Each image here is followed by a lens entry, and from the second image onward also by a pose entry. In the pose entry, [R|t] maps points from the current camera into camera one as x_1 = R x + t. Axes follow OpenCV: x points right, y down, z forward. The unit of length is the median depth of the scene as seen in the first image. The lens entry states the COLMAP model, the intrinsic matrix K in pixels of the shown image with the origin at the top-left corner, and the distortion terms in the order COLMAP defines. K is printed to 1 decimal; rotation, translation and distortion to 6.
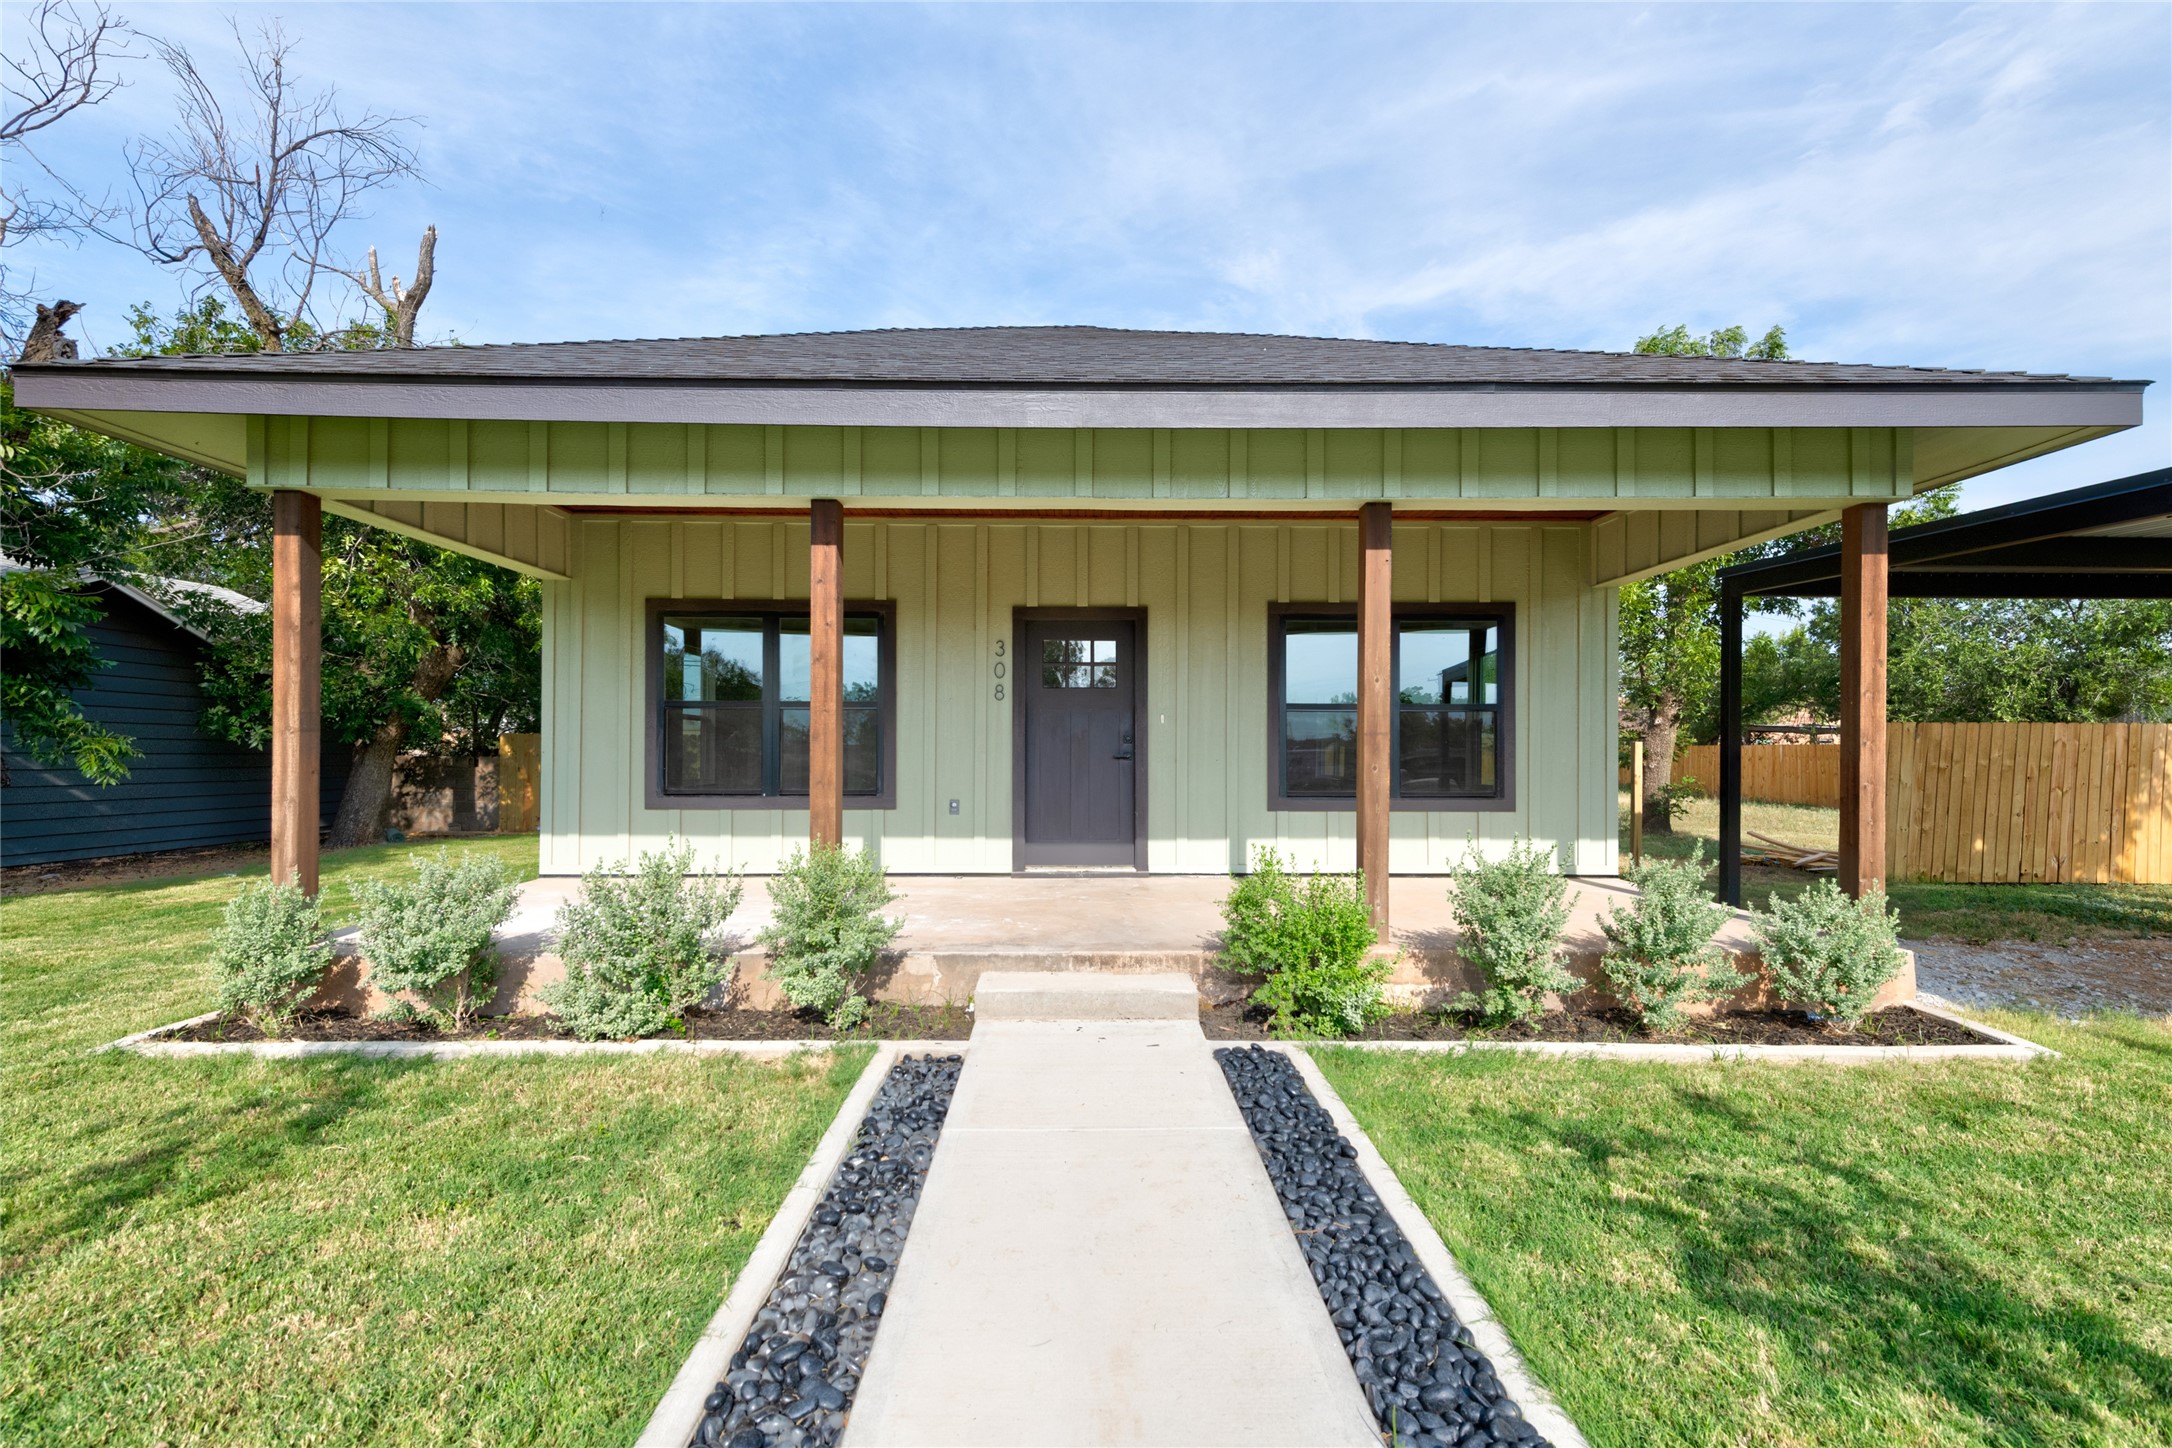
lens RADIAL K [[1020.3, 0, 1098.9], [0, 1020.3, 753.2], [0, 0, 1]] dist [0.012675, -0.000355]
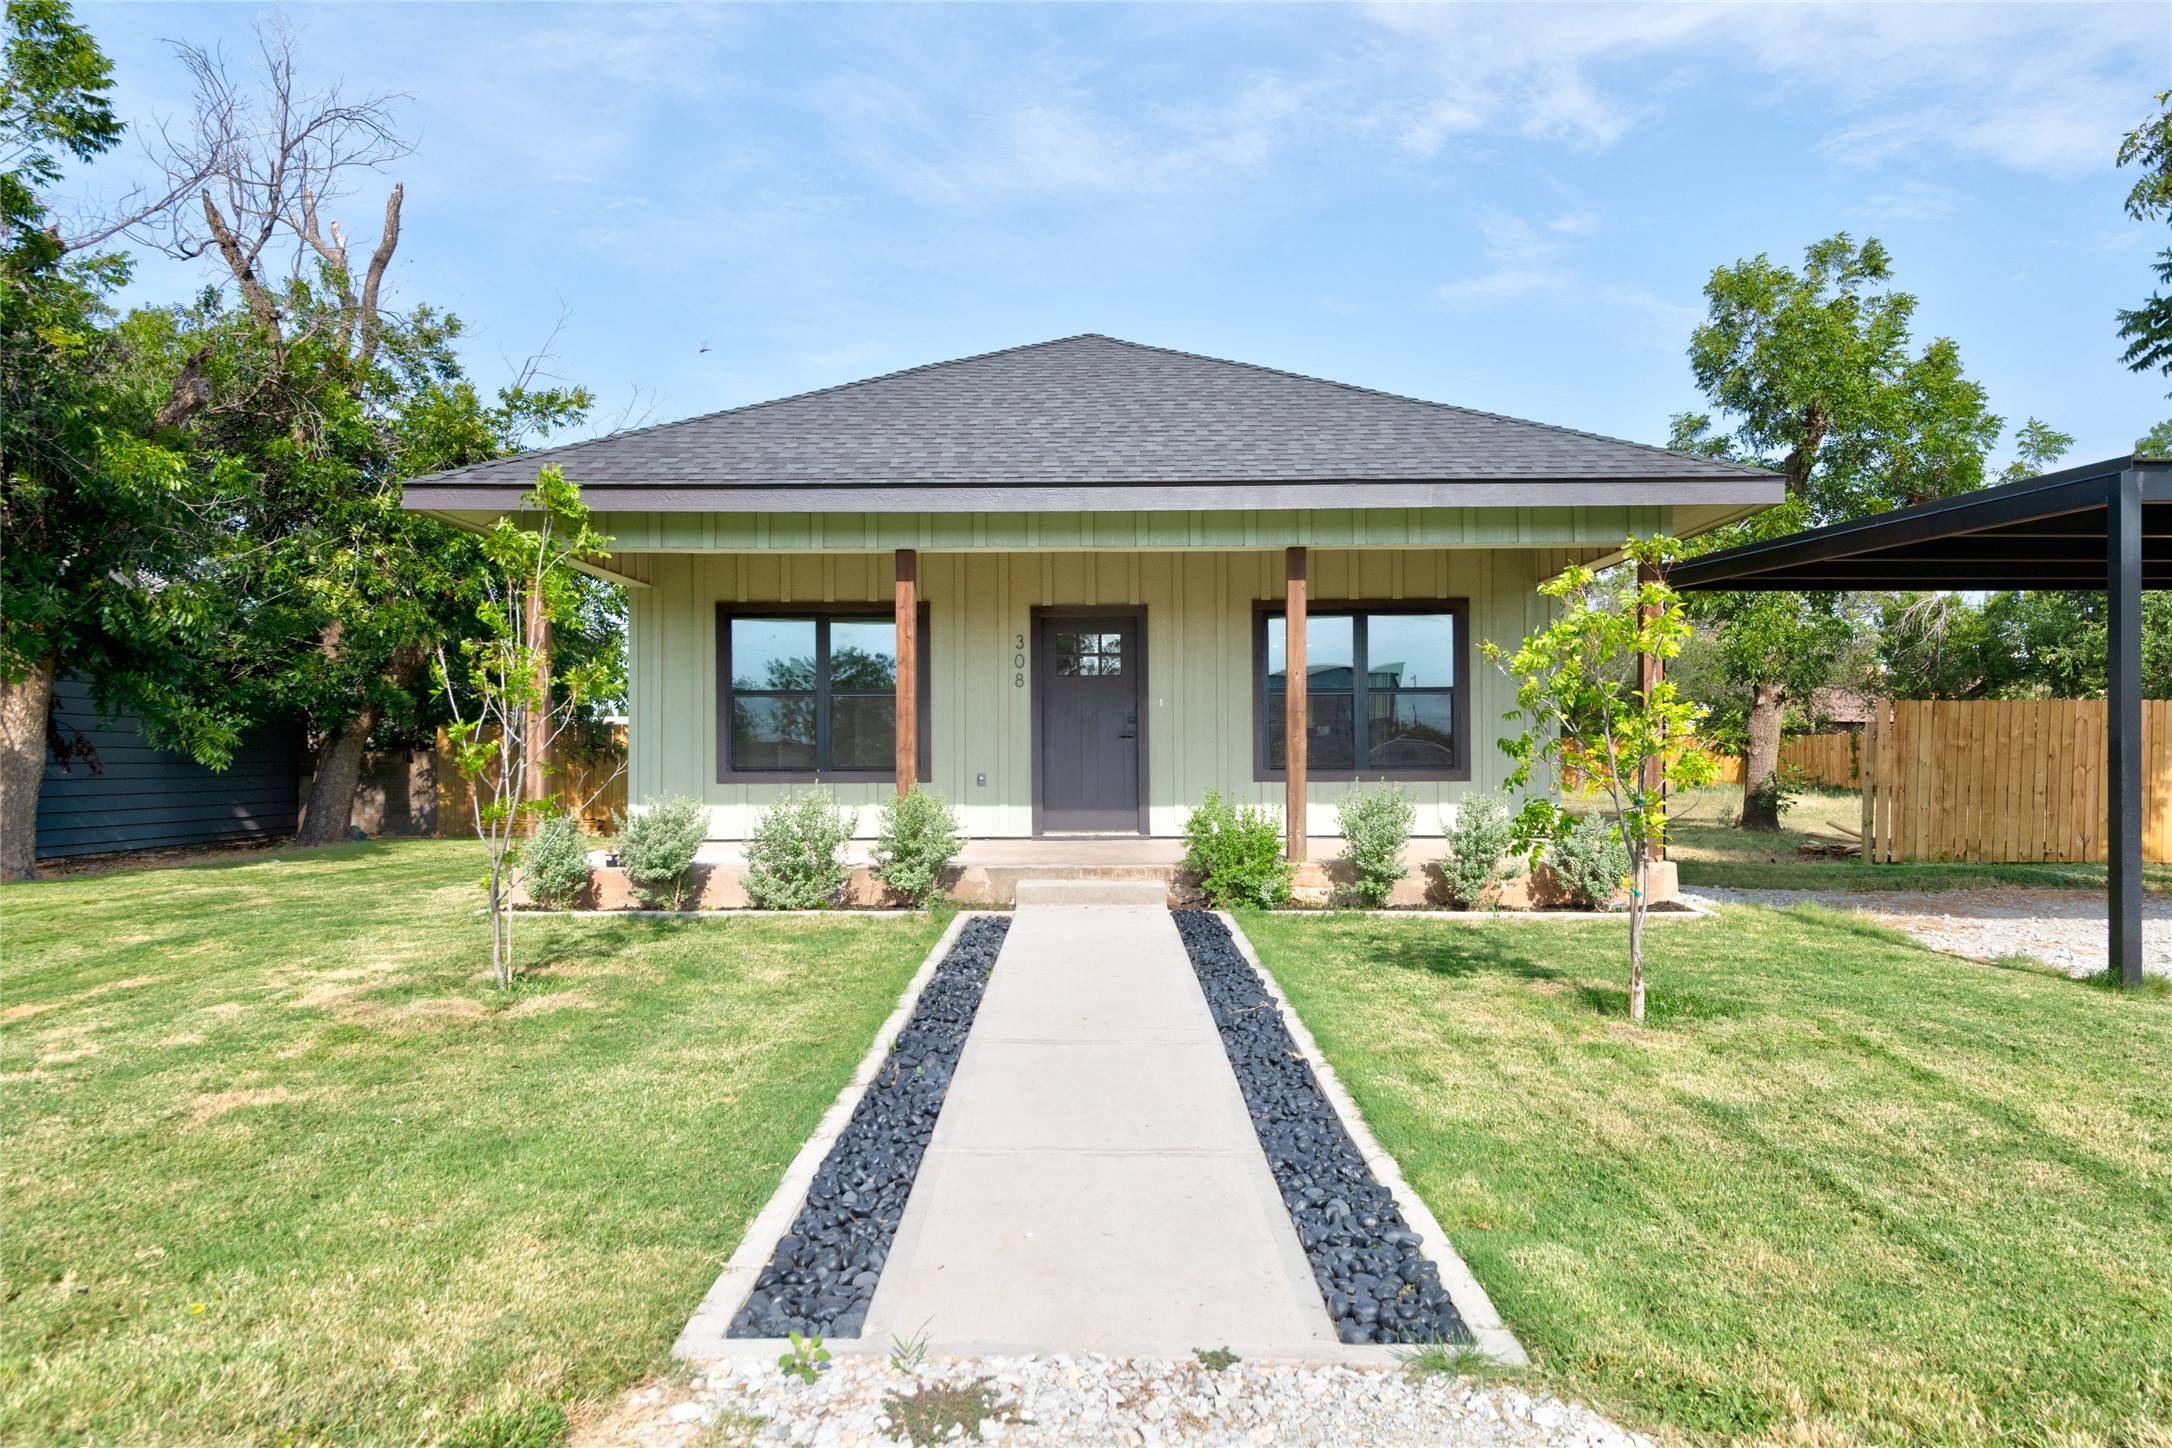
lens RADIAL K [[1651.4, 0, 1107.2], [0, 1651.4, 730.6], [0, 0, 1]] dist [0.016534, -0.014441]
pose [[0.999826, -0.007443, -0.017111, 0.033083], [0.007144, 0.999822, -0.017487, 0.030365], [0.017238, 0.017362, 0.999701, -0.859410]]
